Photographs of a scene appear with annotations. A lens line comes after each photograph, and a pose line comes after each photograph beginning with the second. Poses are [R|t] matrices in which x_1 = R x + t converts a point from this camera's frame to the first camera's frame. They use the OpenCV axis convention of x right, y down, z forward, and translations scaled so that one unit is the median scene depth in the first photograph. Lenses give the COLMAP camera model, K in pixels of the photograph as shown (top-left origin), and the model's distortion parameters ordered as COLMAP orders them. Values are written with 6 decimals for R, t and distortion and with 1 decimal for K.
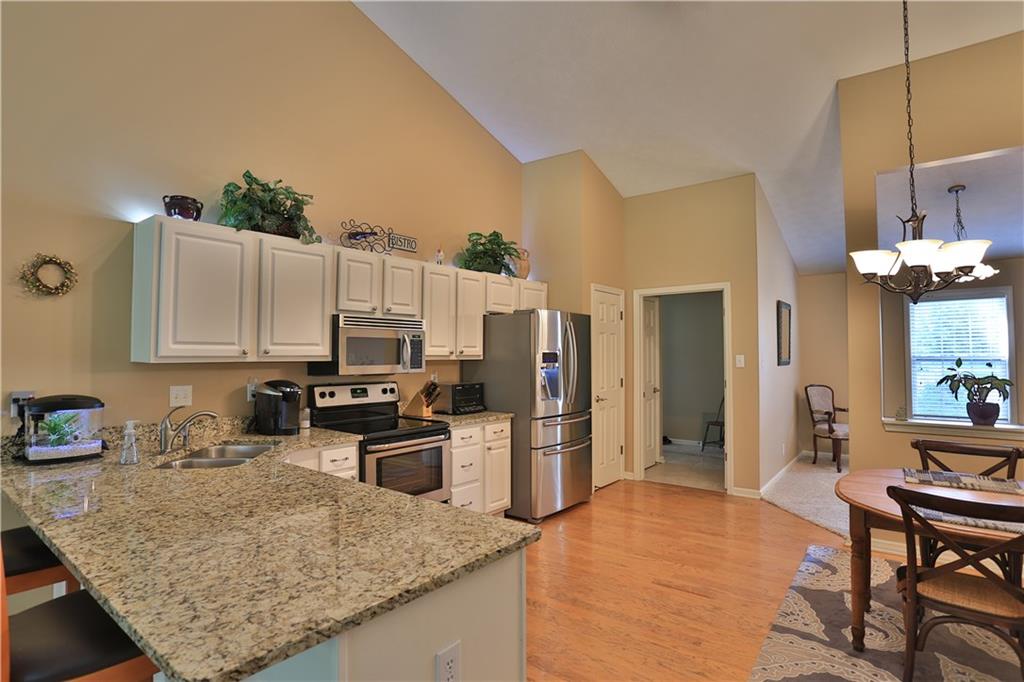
lens RADIAL K [[529.4, 0, 499.8], [0, 529.4, 341.3], [0, 0, 1]] dist [-0.066617, 0.027024]
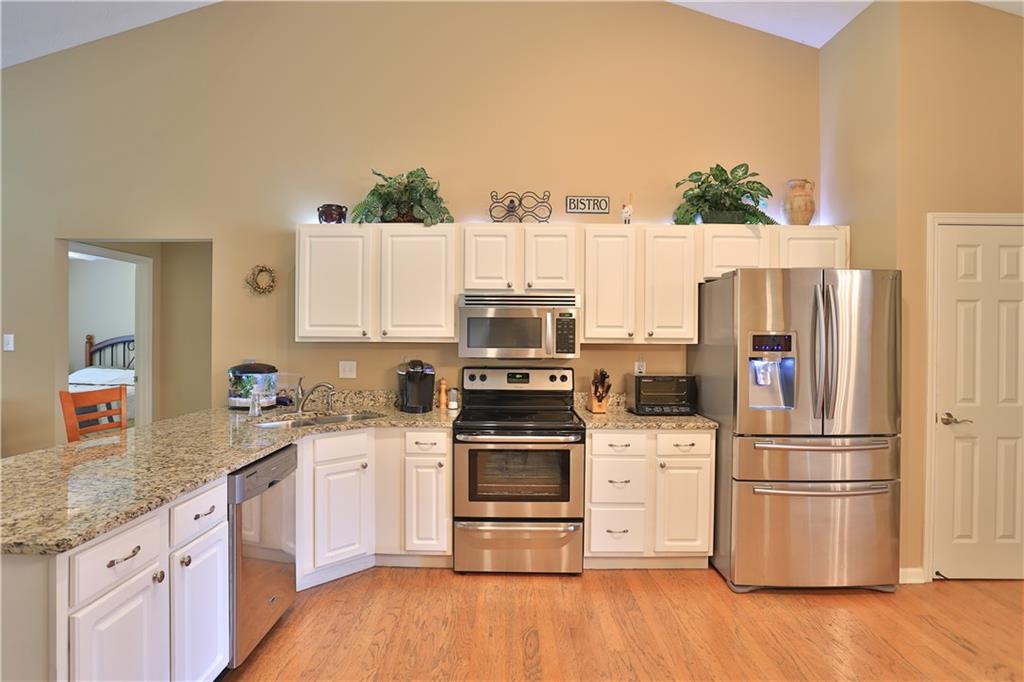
lens RADIAL K [[529.4, 0, 510.6], [0, 529.4, 339.9], [0, 0, 1]] dist [-0.066617, 0.027024]
pose [[0.614868, 0.010283, -0.788563, 0.458106], [0.013429, 0.999633, 0.023506, 0.009464], [0.788516, -0.025043, 0.614505, 0.425197]]
